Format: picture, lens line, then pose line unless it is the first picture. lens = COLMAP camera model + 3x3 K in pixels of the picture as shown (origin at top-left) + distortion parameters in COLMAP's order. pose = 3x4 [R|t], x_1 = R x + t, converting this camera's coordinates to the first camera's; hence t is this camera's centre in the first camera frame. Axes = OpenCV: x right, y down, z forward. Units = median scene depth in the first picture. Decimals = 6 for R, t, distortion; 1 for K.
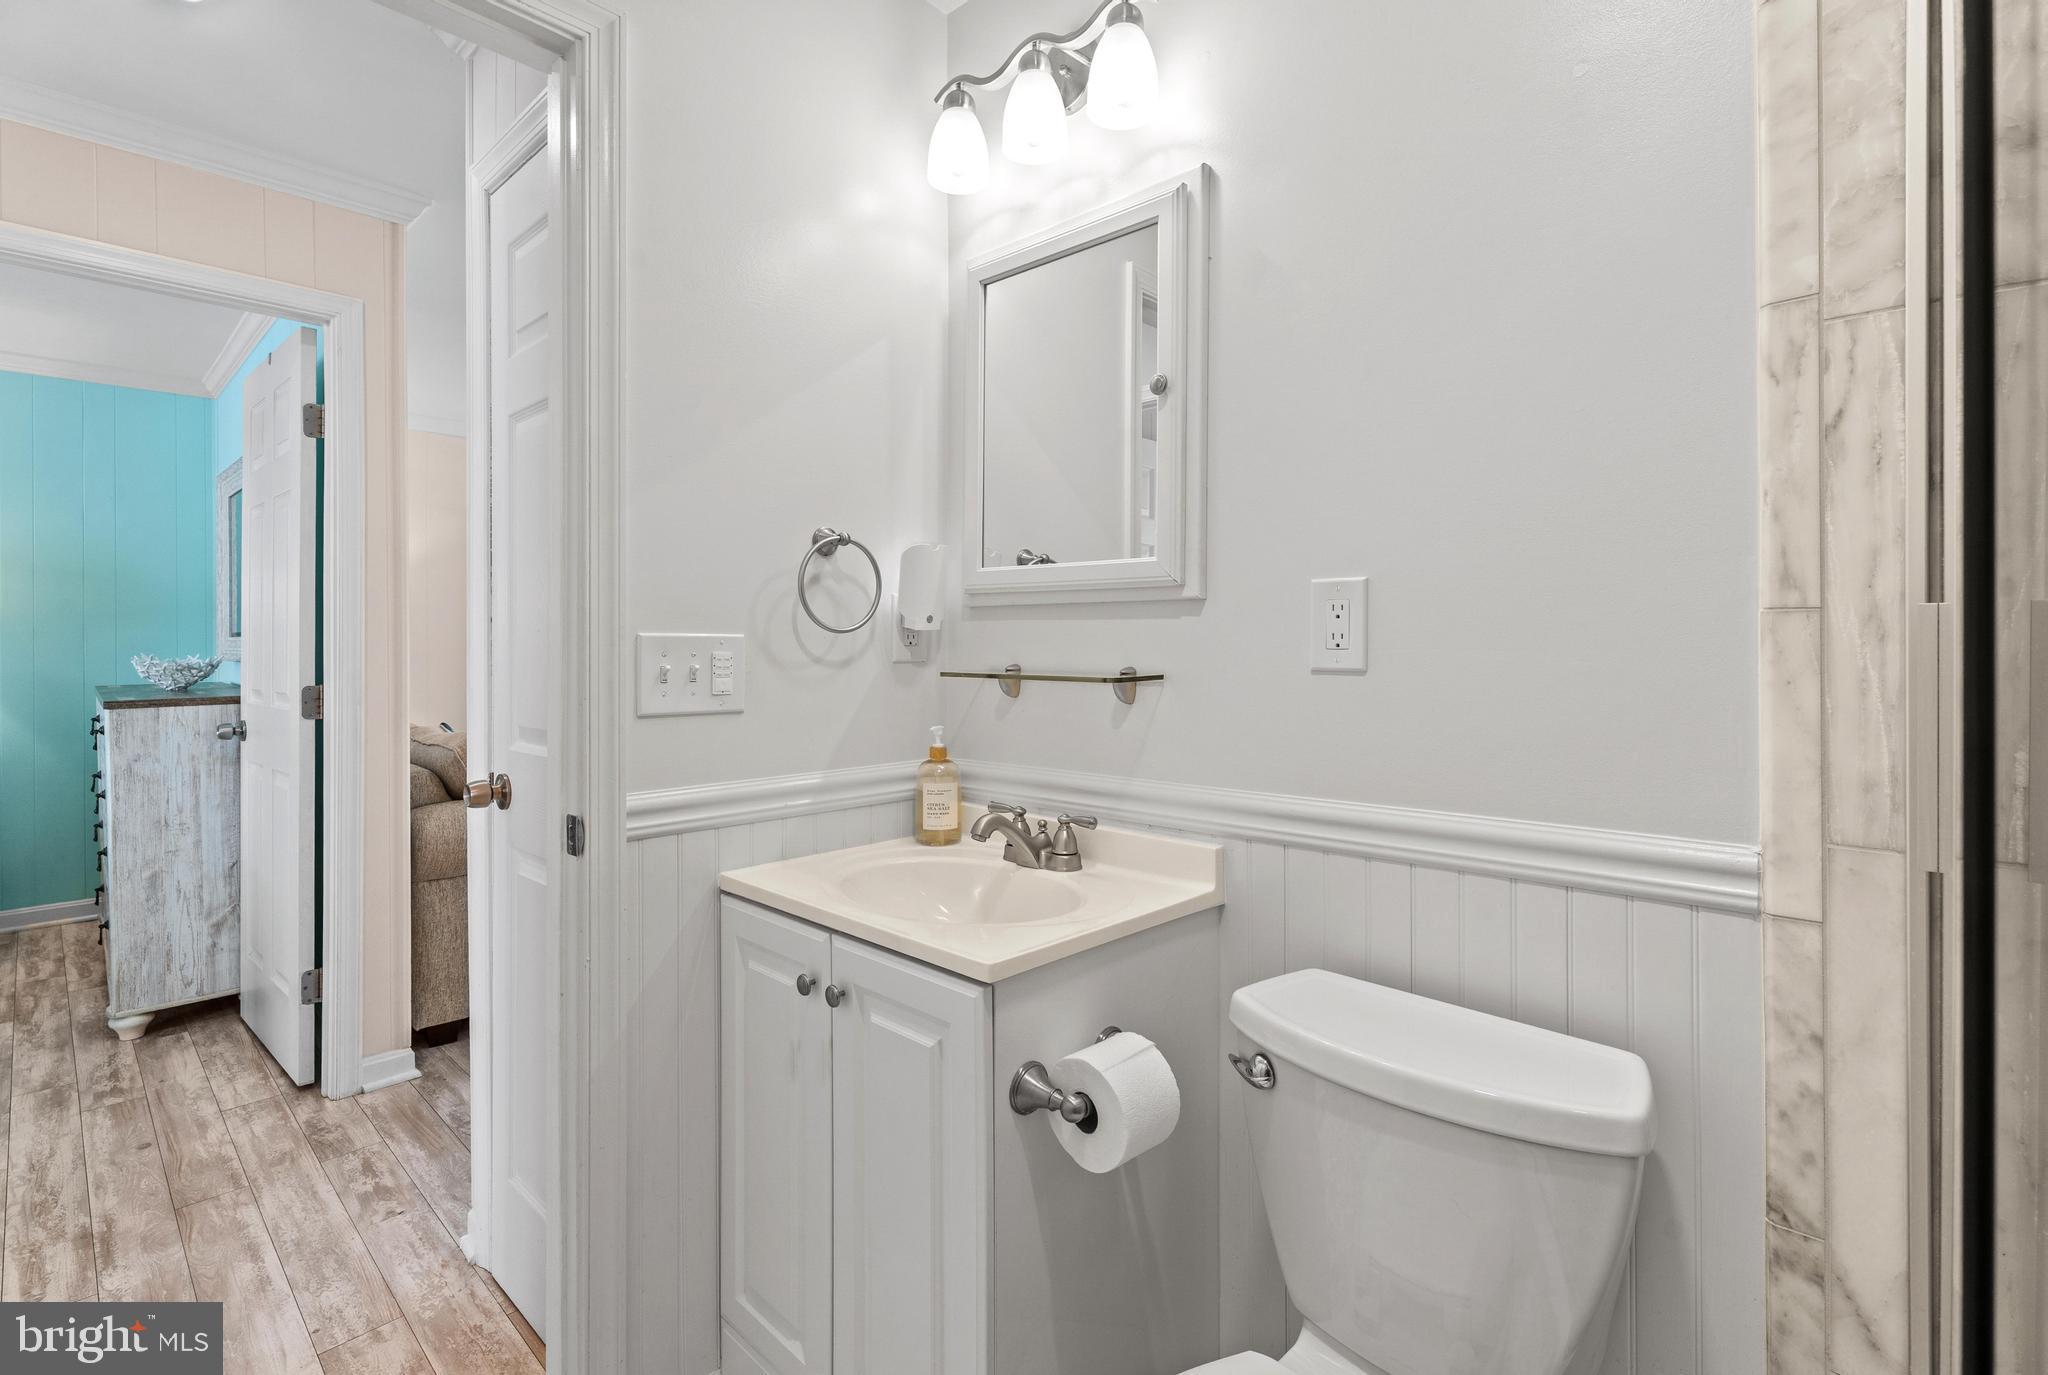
lens RADIAL K [[949.0, 0, 1024.9], [0, 949.0, 637.4], [0, 0, 1]] dist [0.002853, -0.000413]
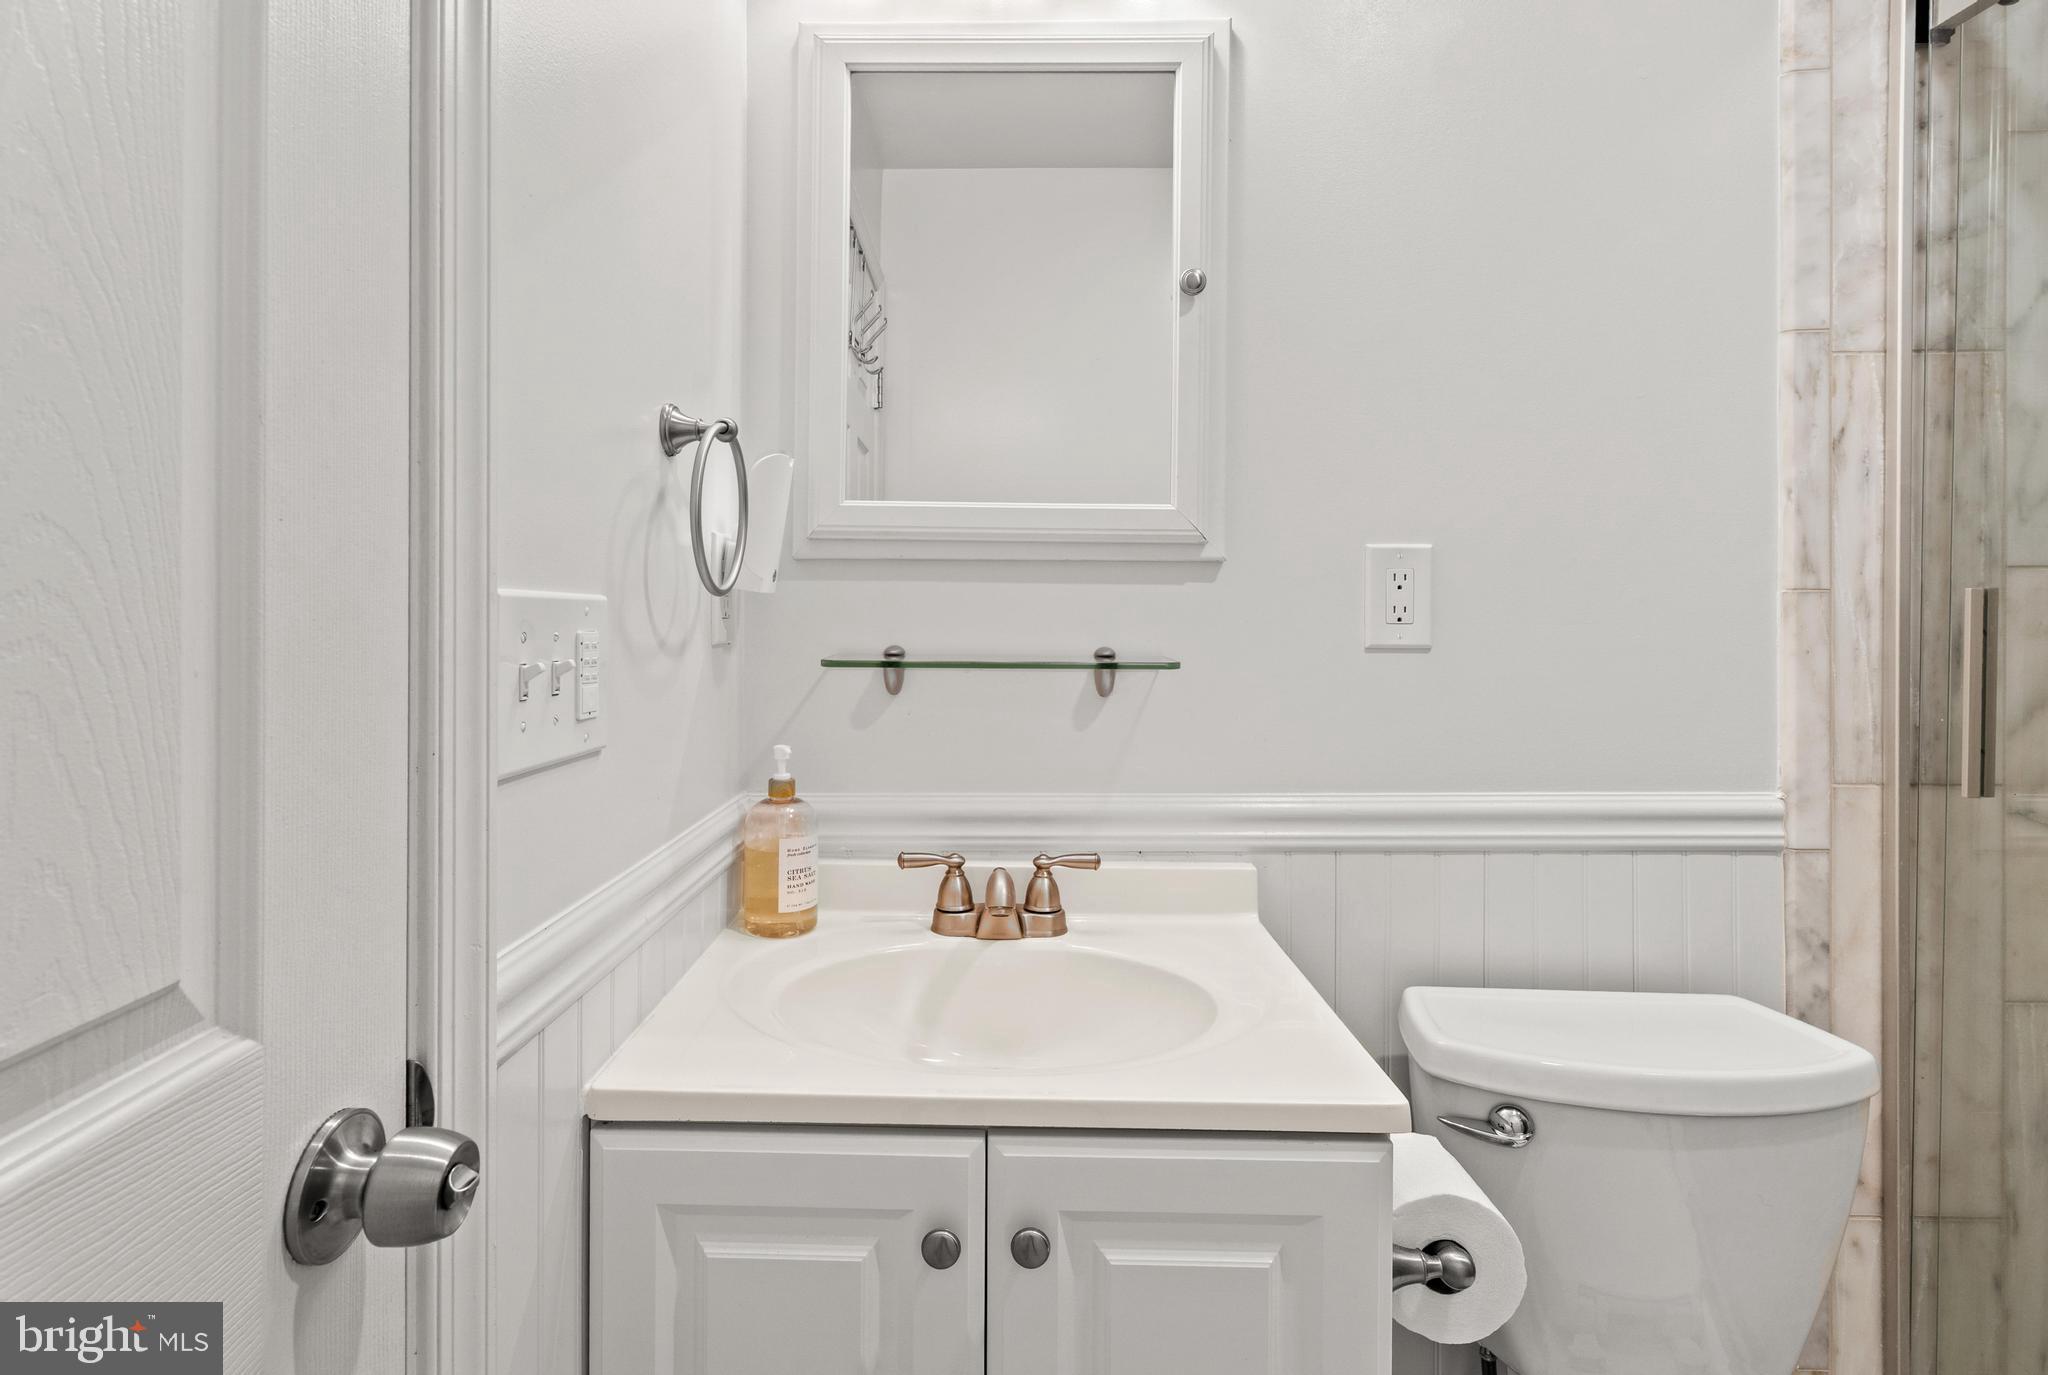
lens RADIAL K [[1004.4, 0, 1020.1], [0, 1004.4, 618.7], [0, 0, 1]] dist [0.000673, 0.000410]
pose [[0.741836, 0.002541, 0.670577, -0.749085], [-0.008260, 0.999952, 0.005349, 0.007210], [-0.670531, -0.009507, 0.741821, 0.708464]]
